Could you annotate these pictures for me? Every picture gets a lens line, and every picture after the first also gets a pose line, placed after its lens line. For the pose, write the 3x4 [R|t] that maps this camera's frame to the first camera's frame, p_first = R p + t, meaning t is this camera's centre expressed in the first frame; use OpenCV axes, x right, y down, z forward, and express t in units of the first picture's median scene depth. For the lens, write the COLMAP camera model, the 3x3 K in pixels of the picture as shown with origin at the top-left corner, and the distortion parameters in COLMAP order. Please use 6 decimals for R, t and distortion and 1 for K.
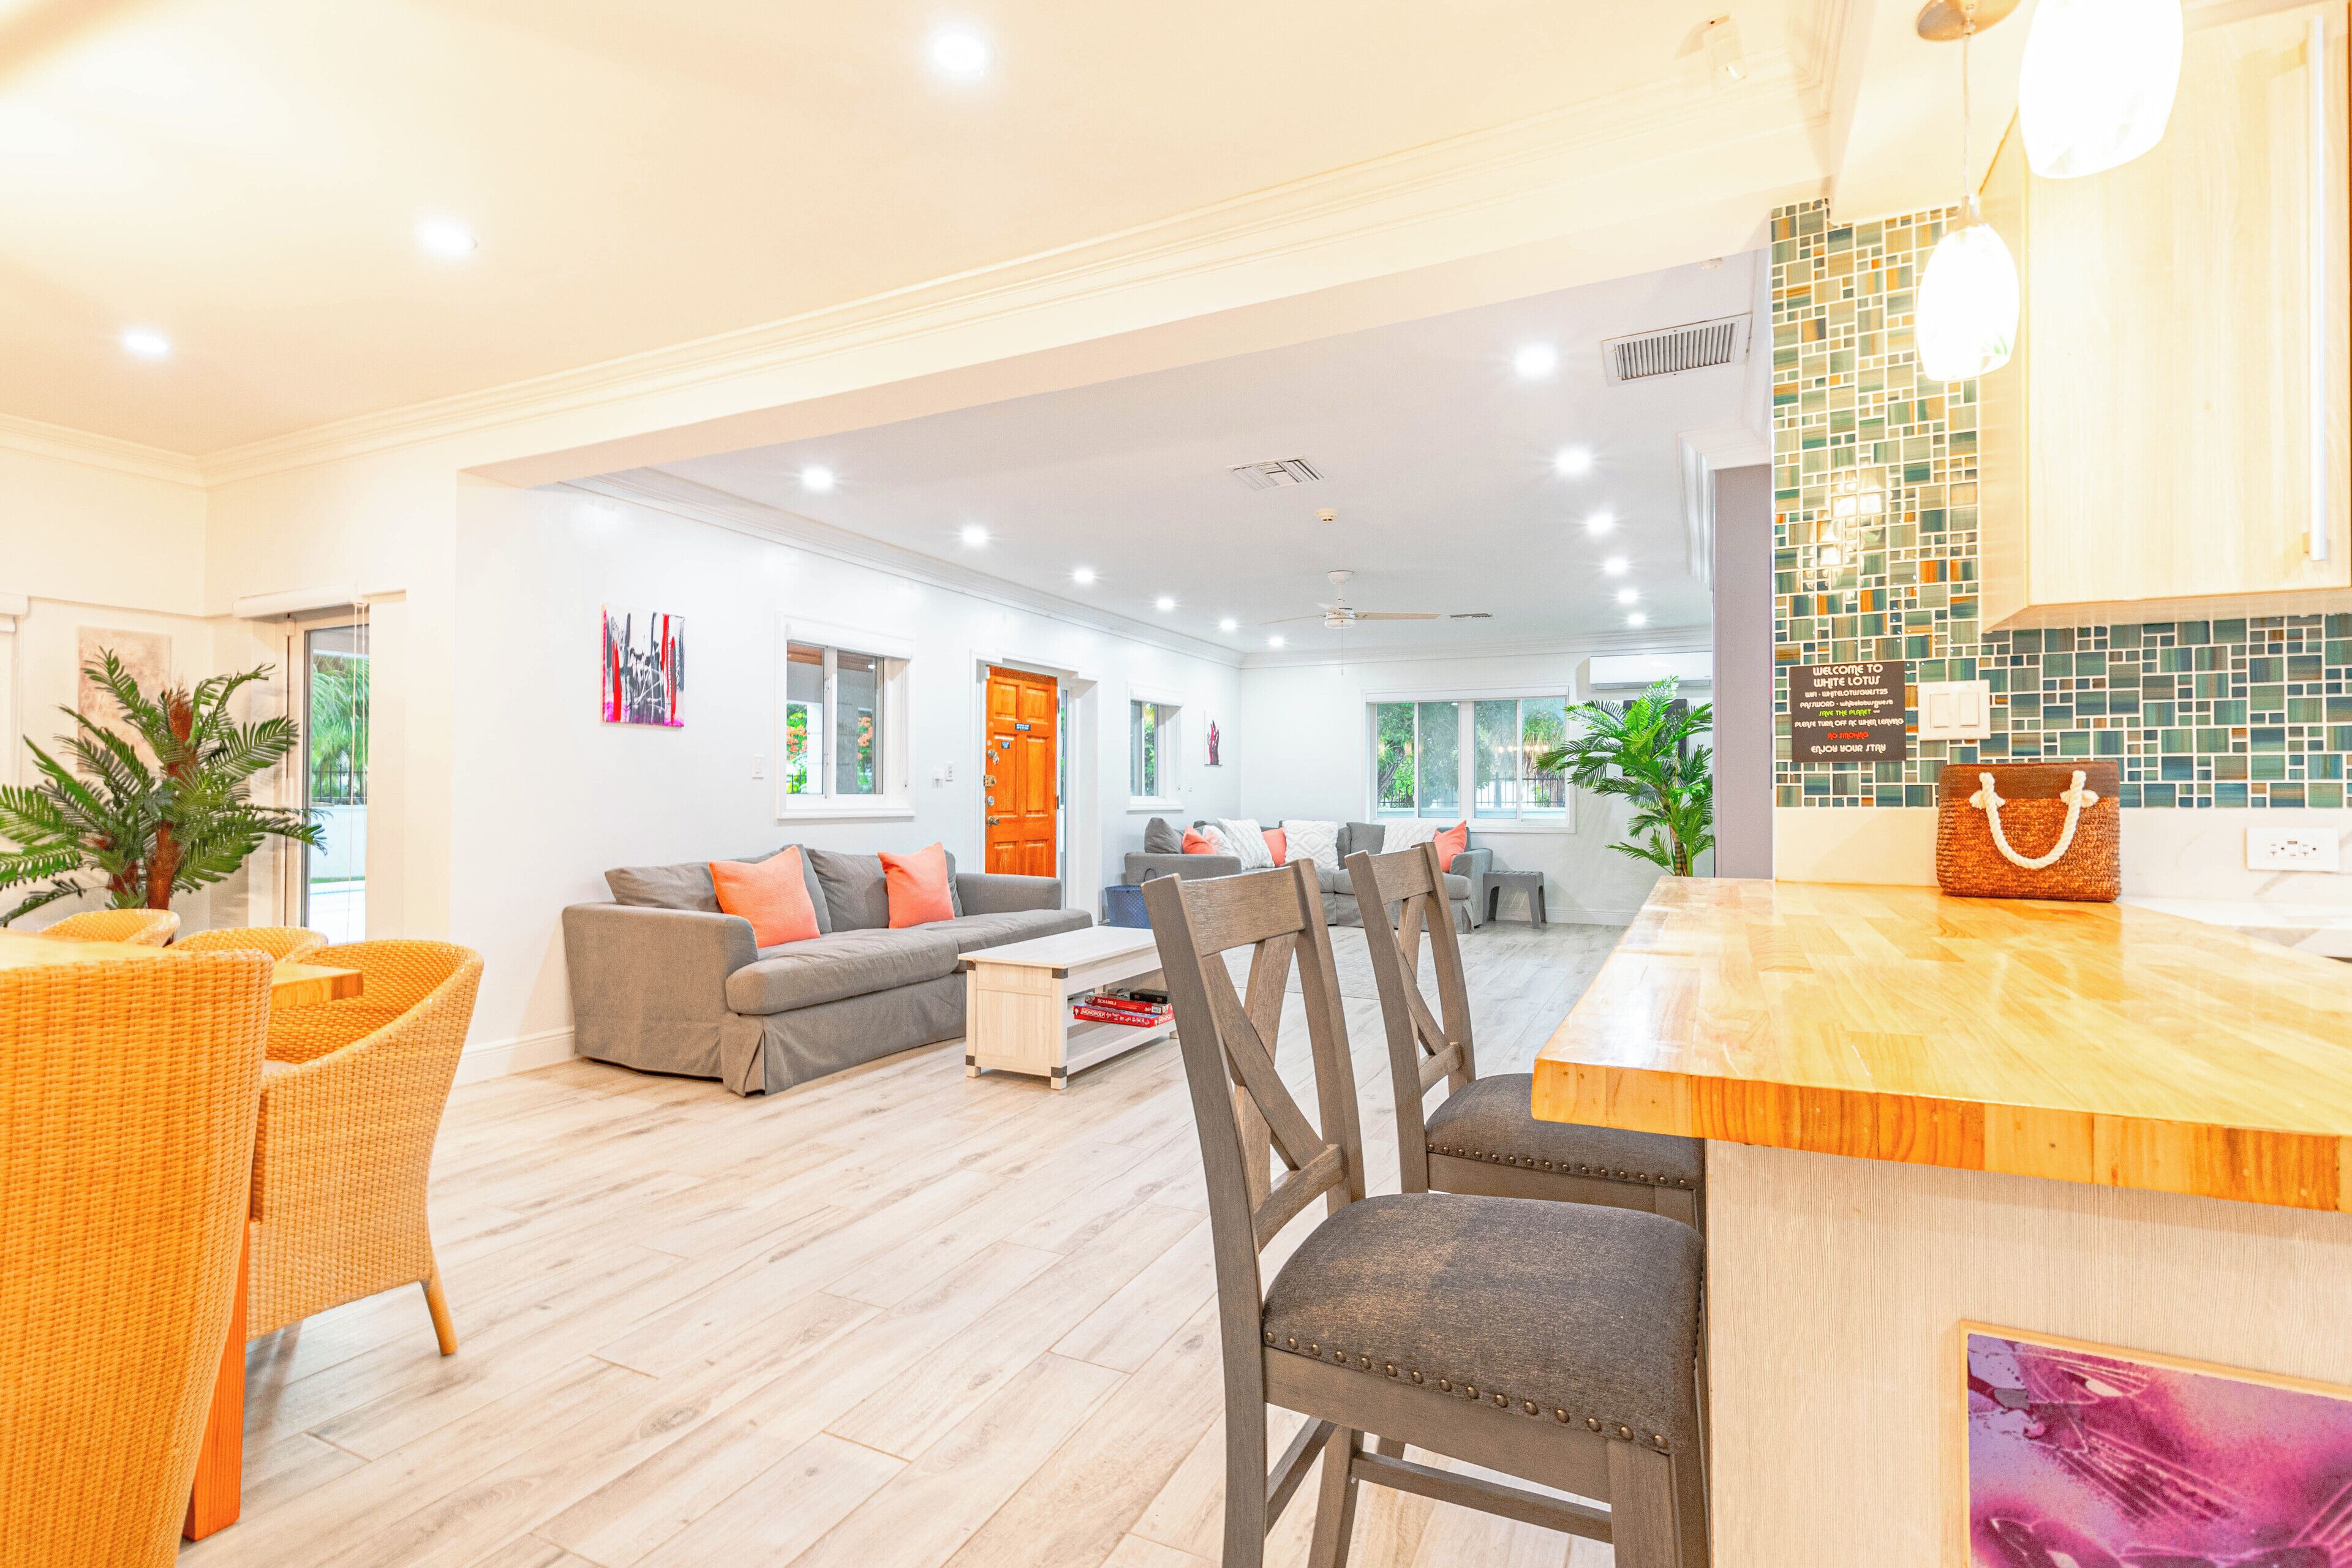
lens RADIAL K [[1098.3, 0, 1176.0], [0, 1098.3, 784.0], [0, 0, 1]] dist [-0.028281, 0.001246]
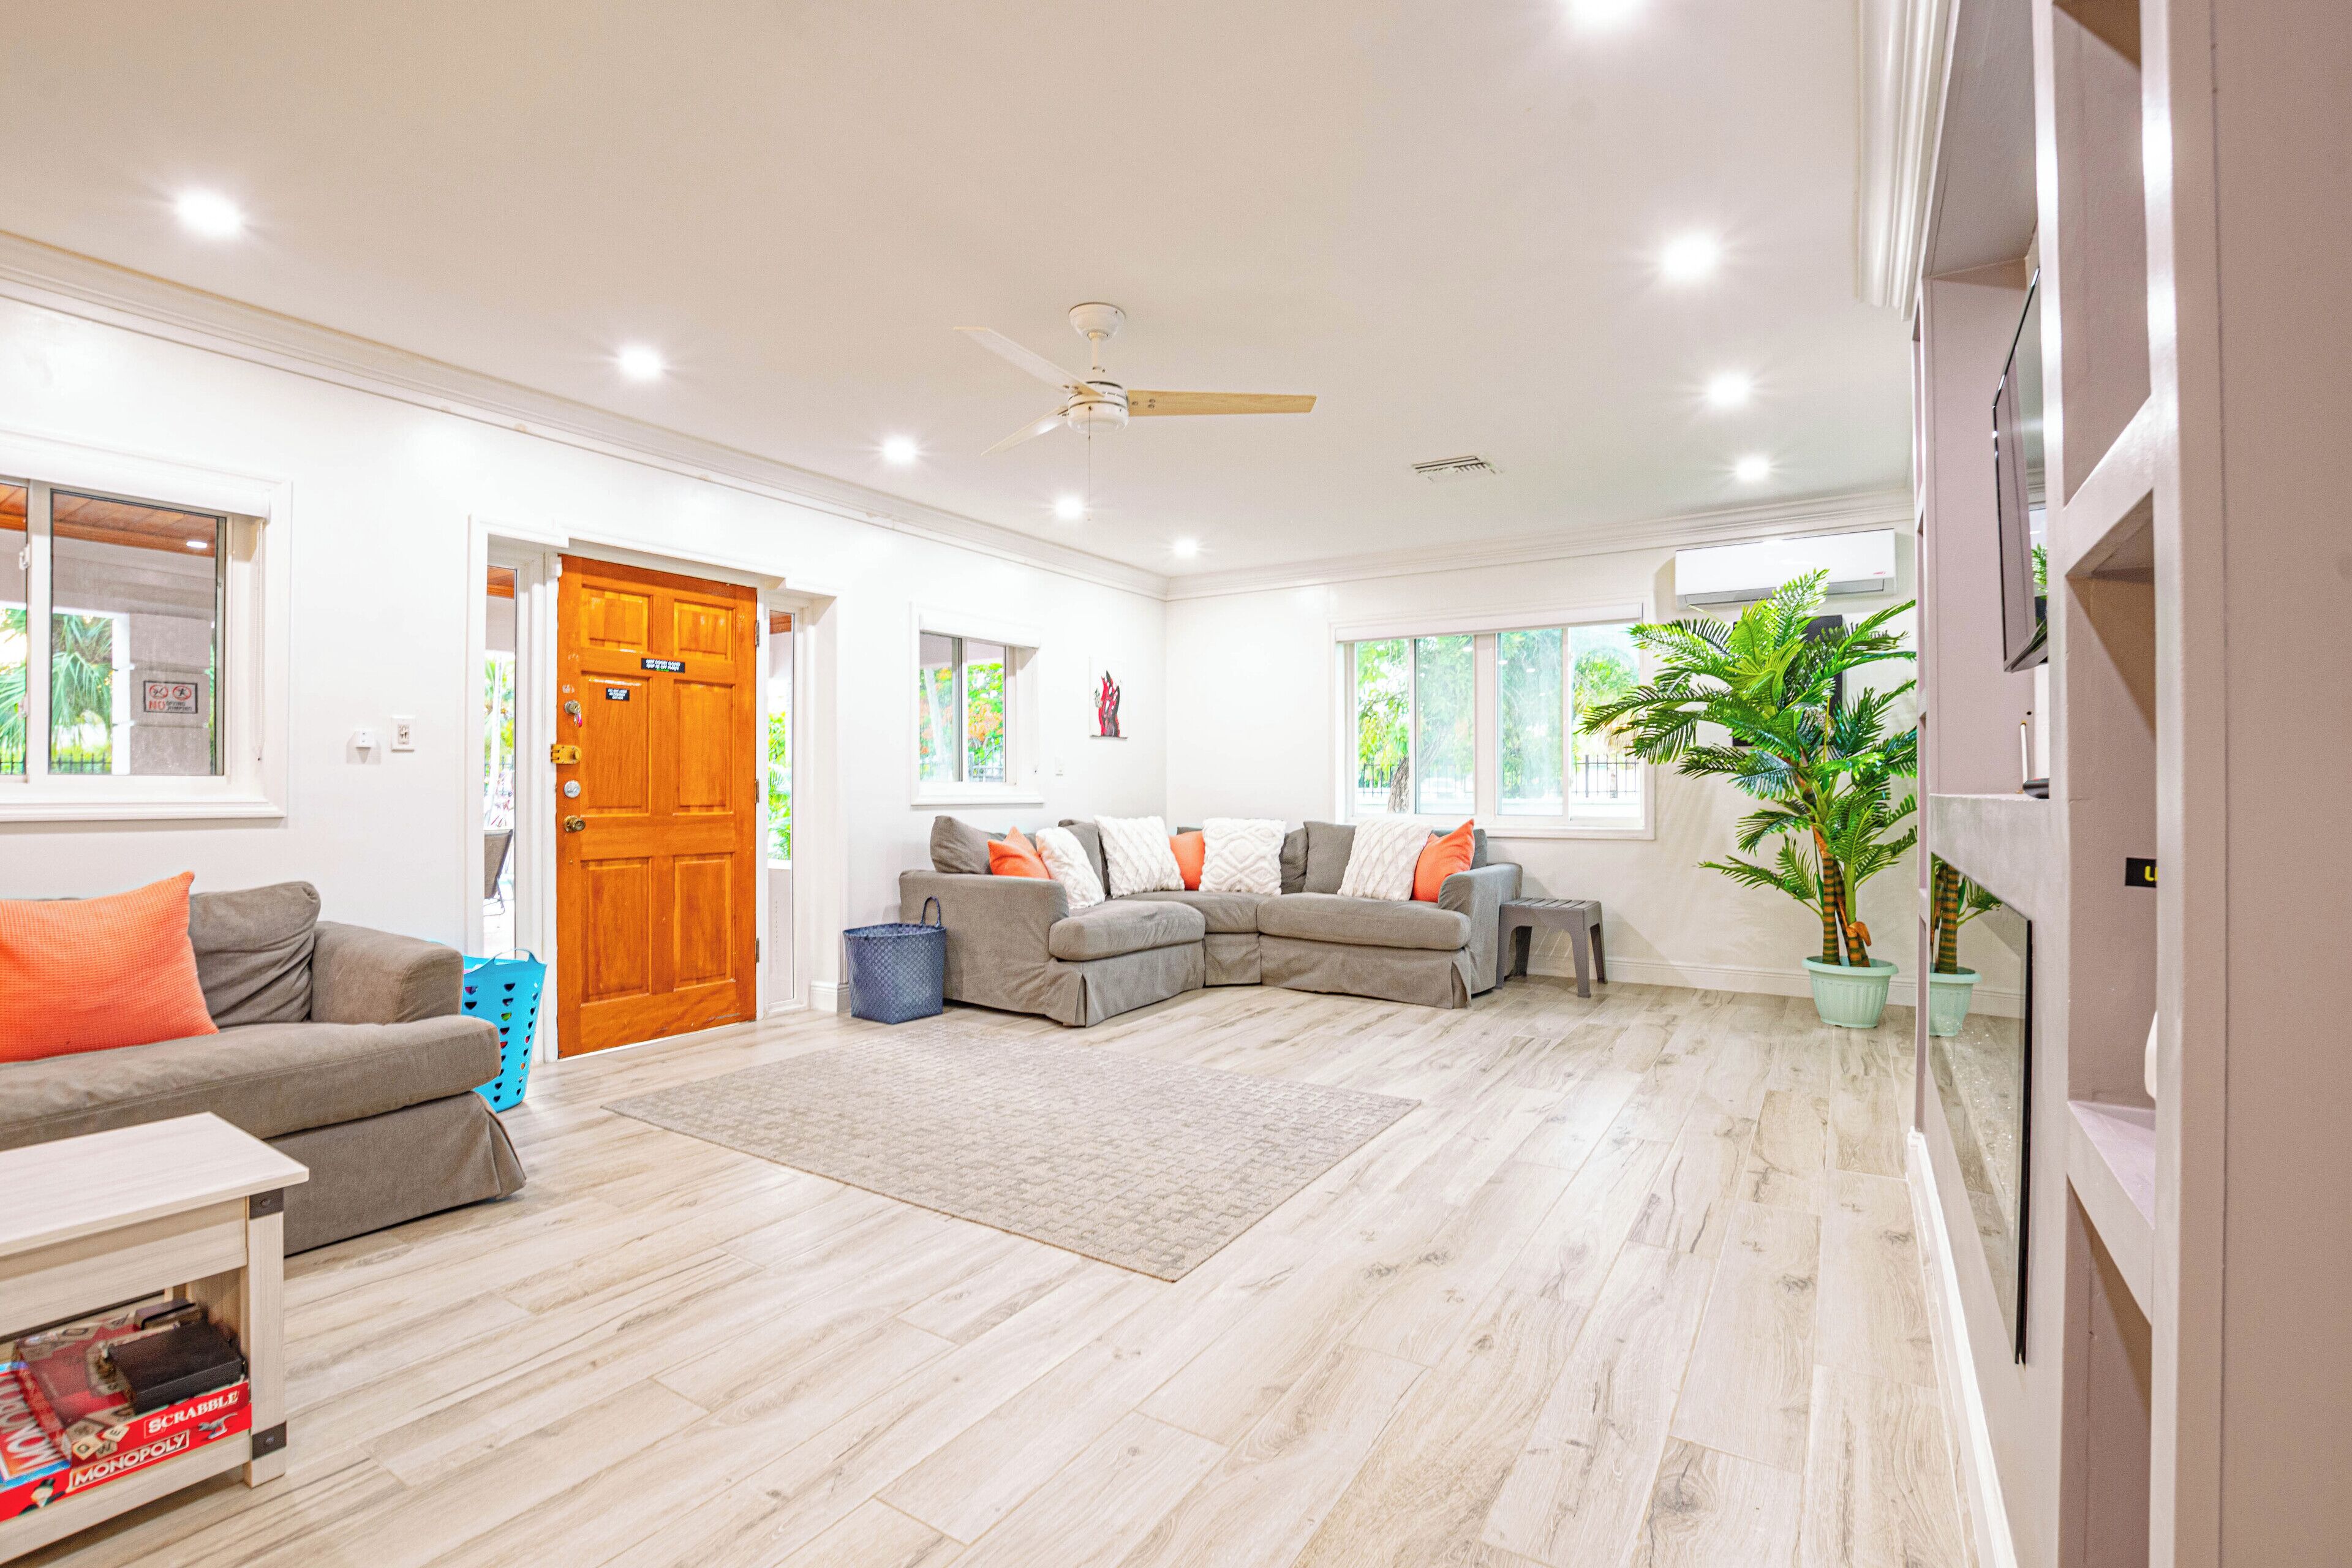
lens RADIAL K [[1098.3, 0, 1176.0], [0, 1098.3, 784.0], [0, 0, 1]] dist [-0.028281, 0.001246]
pose [[0.994610, -0.004219, -0.103601, 0.177177], [0.004901, 0.999968, 0.006324, 0.009156], [0.103571, -0.006797, 0.994599, 0.394970]]
